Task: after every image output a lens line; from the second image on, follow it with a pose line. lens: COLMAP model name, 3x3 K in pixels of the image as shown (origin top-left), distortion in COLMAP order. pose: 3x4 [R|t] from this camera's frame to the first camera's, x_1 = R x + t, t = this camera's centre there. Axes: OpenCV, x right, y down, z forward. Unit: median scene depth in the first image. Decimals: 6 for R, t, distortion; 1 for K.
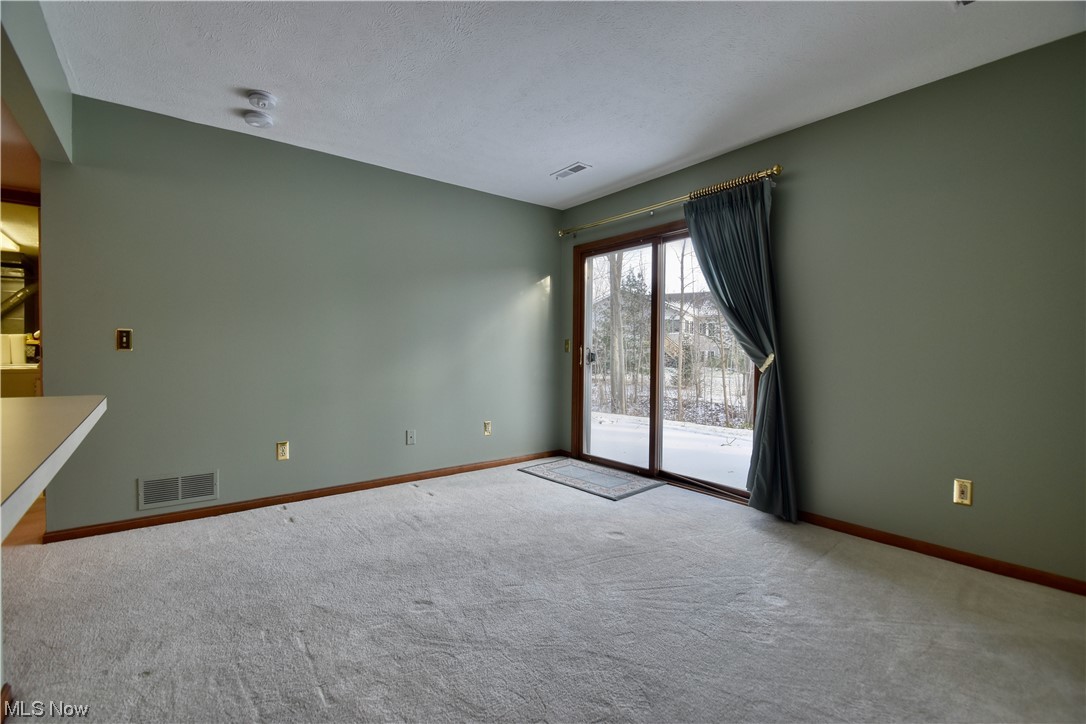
lens RADIAL K [[478.1, 0, 534.4], [0, 478.1, 357.4], [0, 0, 1]] dist [0.009676, -0.012889]
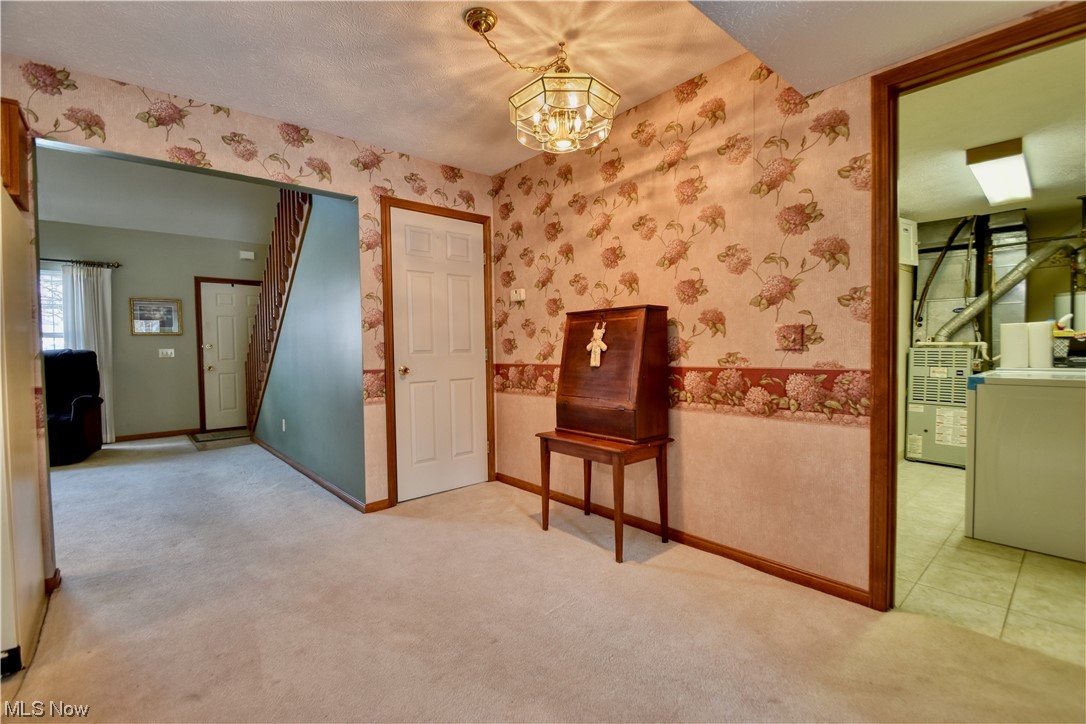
lens RADIAL K [[478.1, 0, 541.7], [0, 478.1, 364.6], [0, 0, 1]] dist [0.009676, -0.012889]
pose [[0.054764, 0.024684, -0.998194, -0.578559], [0.002250, 0.999689, 0.024845, -0.009905], [0.998497, -0.003606, 0.054692, 0.346874]]
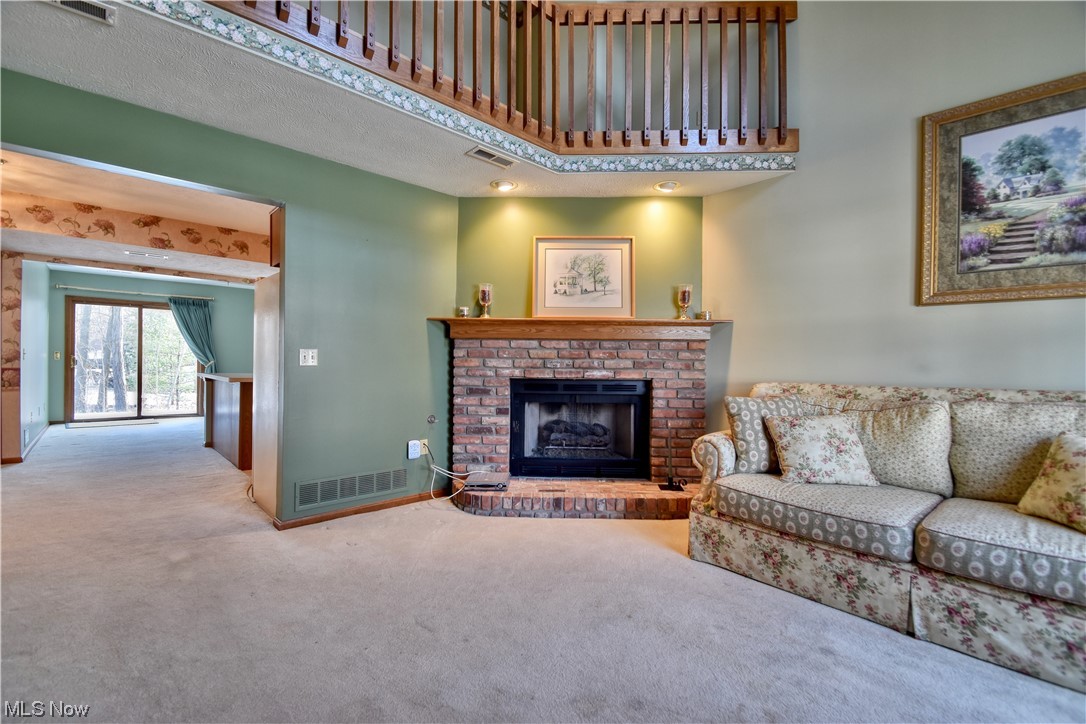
lens RADIAL K [[478.1, 0, 540.7], [0, 478.1, 363.8], [0, 0, 1]] dist [0.009676, -0.012889]
pose [[-0.082101, -0.008164, 0.996591, -2.016197], [0.004106, 0.999955, 0.008530, -0.004110], [-0.996616, 0.004792, -0.082064, -0.590514]]
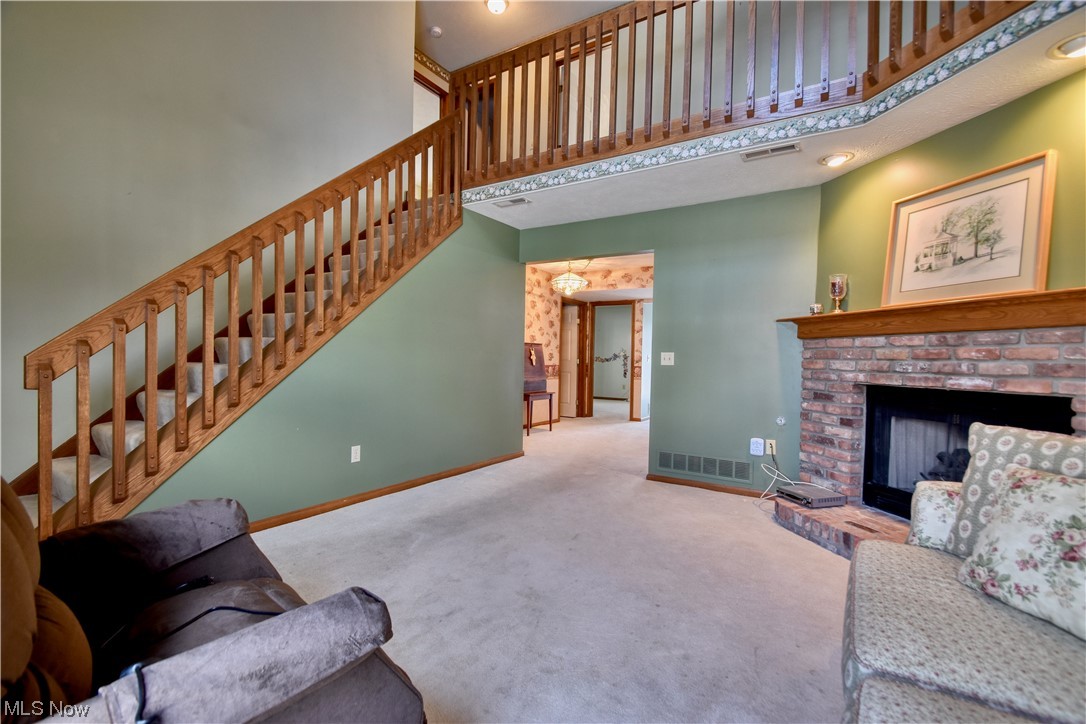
lens RADIAL K [[478.1, 0, 542.2], [0, 478.1, 365.5], [0, 0, 1]] dist [0.009676, -0.012889]
pose [[0.940631, 0.008403, 0.339327, -1.812321], [-0.009993, 0.999946, 0.002936, 0.005785], [-0.339284, -0.006153, 0.940664, -1.193506]]
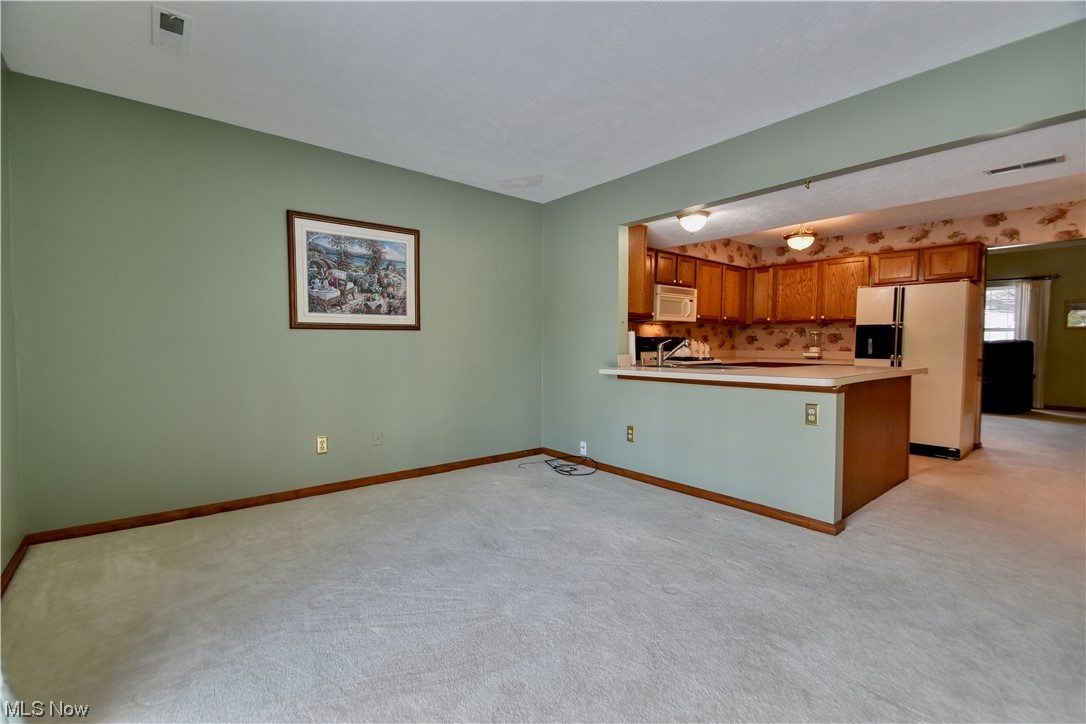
lens RADIAL K [[478.1, 0, 538.3], [0, 478.1, 362.2], [0, 0, 1]] dist [0.009676, -0.012889]
pose [[-0.999582, -0.008208, -0.027719, 0.048541], [-0.009732, 0.998422, 0.055306, -0.020488], [0.027221, 0.055553, -0.998085, 1.030092]]
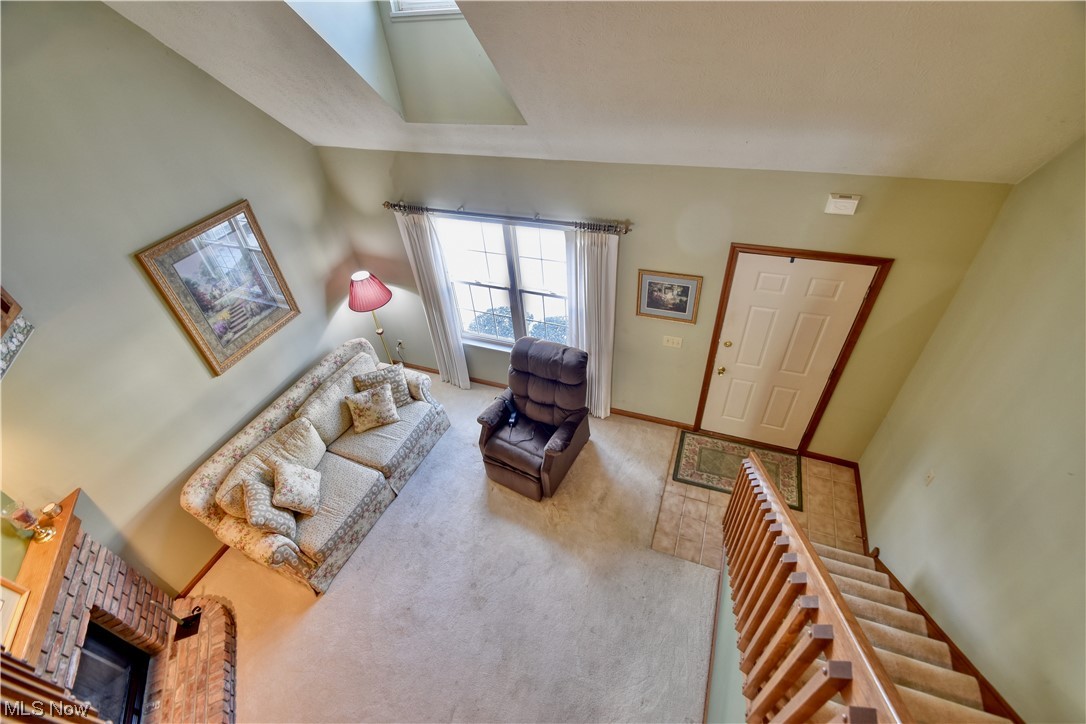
lens RADIAL K [[478.1, 0, 536.7], [0, 478.1, 358.0], [0, 0, 1]] dist [0.009676, -0.012889]
pose [[-0.860746, 0.373845, -0.345480, -1.585136], [0.064961, 0.753819, 0.653863, -0.738919], [0.504873, 0.540367, -0.673132, -0.212302]]
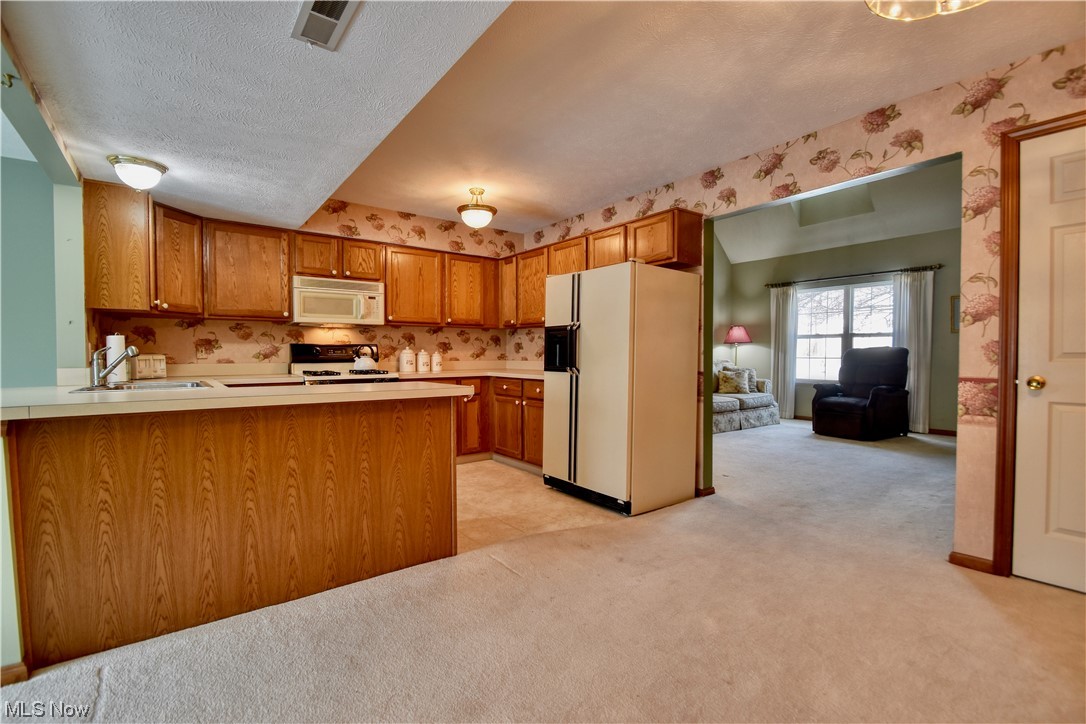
lens RADIAL K [[478.1, 0, 539.1], [0, 478.1, 366.8], [0, 0, 1]] dist [0.009676, -0.012889]
pose [[-0.999822, -0.006224, 0.017811, -0.870322], [-0.005446, 0.999041, 0.043448, -0.018559], [-0.018064, 0.043344, -0.998897, 0.716529]]
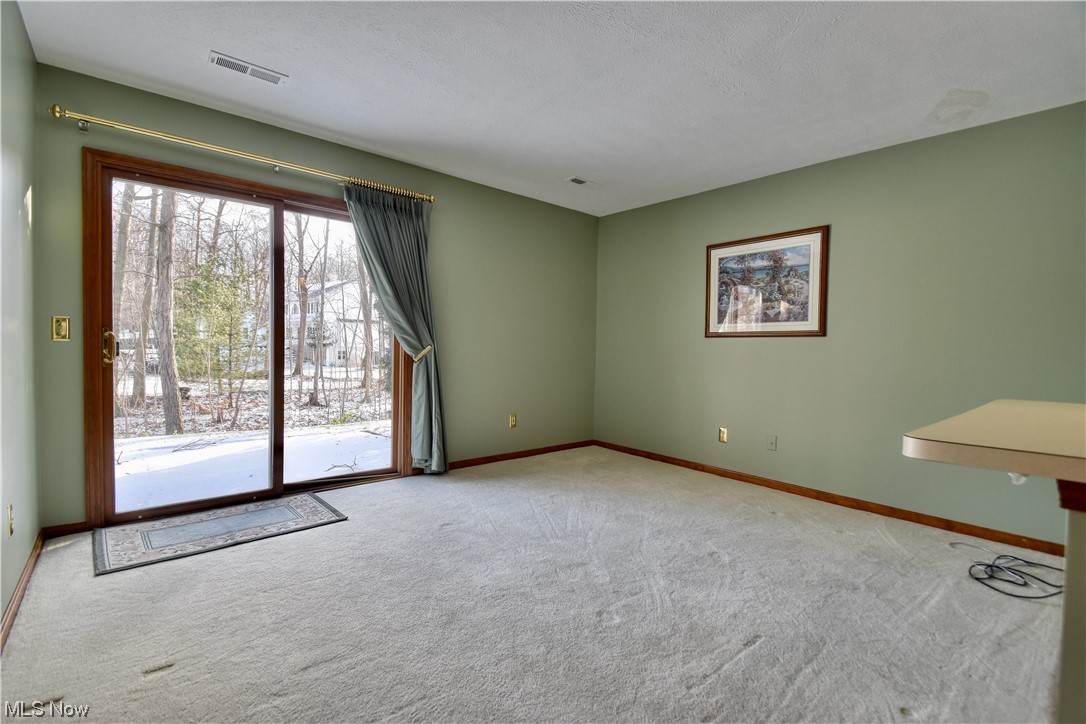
lens RADIAL K [[478.1, 0, 541.2], [0, 478.1, 363.8], [0, 0, 1]] dist [0.009676, -0.012889]
pose [[-0.049981, -0.042982, 0.997825, -0.592437], [-0.006066, 0.999068, 0.042731, -0.013388], [-0.998732, -0.003917, -0.050195, 0.602028]]
